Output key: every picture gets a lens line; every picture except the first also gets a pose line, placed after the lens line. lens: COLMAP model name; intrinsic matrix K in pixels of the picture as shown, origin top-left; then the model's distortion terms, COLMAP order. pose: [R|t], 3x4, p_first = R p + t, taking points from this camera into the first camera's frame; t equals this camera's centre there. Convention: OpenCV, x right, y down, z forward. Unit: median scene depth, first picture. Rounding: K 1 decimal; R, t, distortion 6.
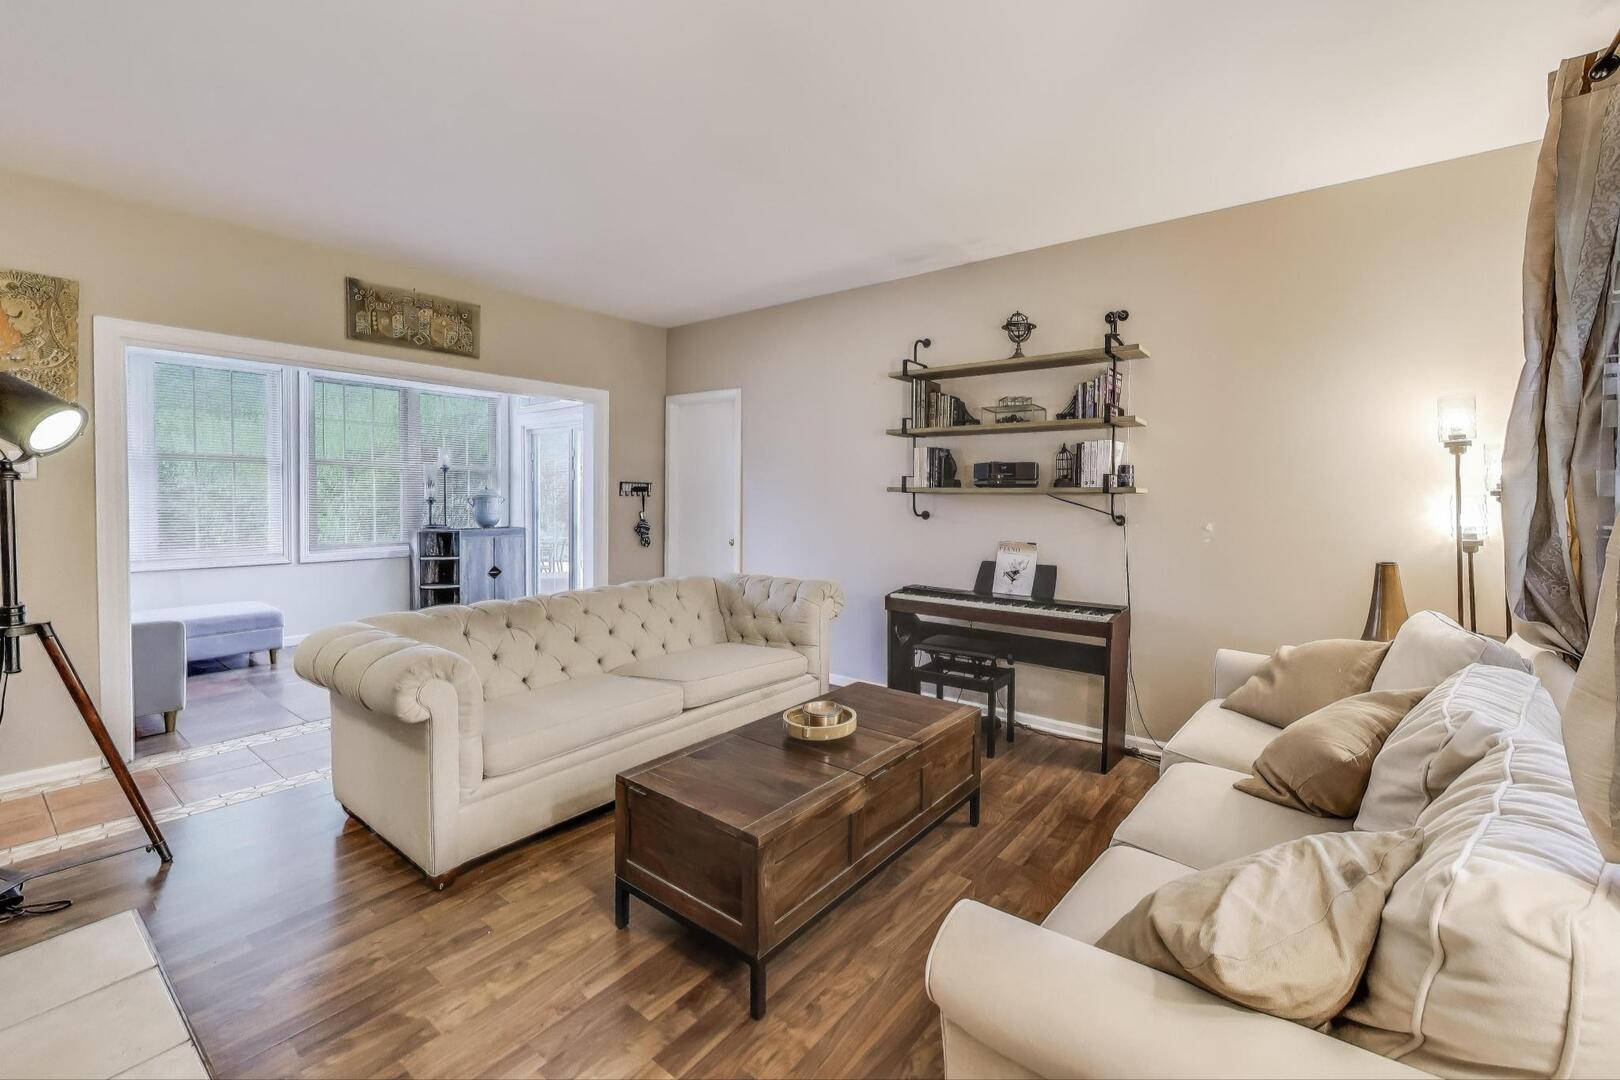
lens RADIAL K [[645.8, 0, 853.6], [0, 645.8, 502.6], [0, 0, 1]] dist [-0.002443, -0.000132]
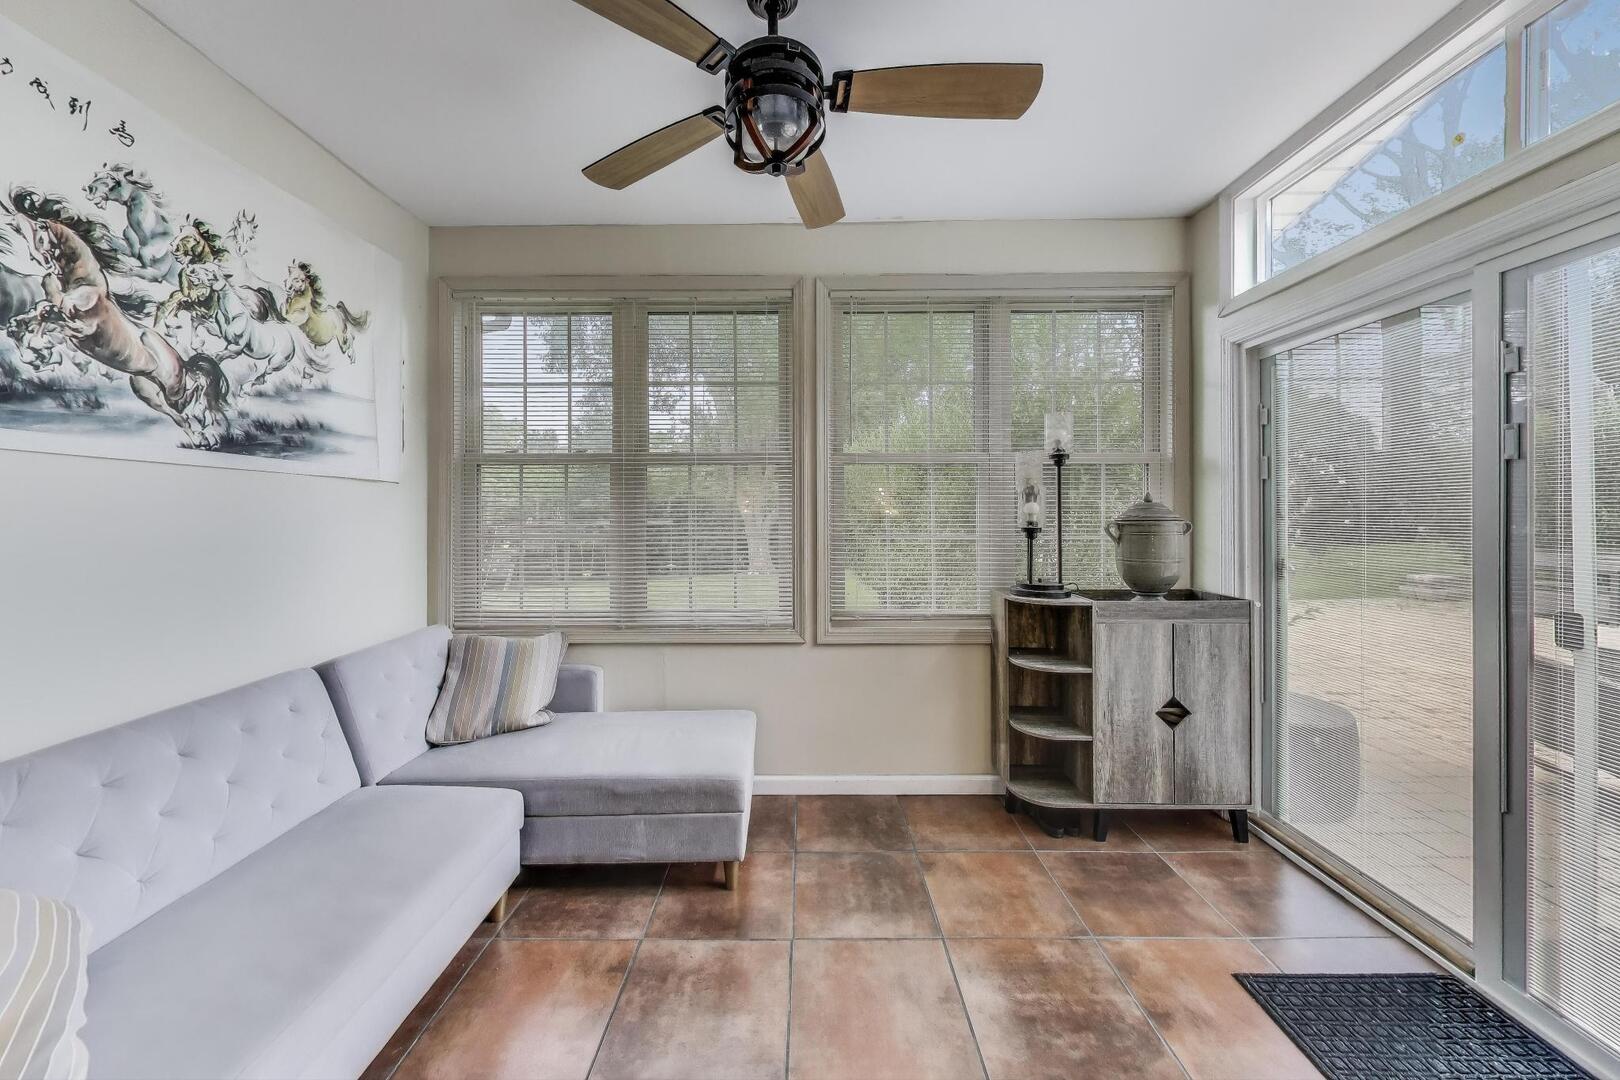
lens RADIAL K [[645.8, 0, 810.0], [0, 645.8, 527.8], [0, 0, 1]] dist [-0.002443, -0.000132]
pose [[0.623710, -0.001104, -0.781655, -0.389497], [-0.005229, 0.999971, -0.005585, -0.001065], [0.781638, 0.007571, 0.623686, 0.584450]]
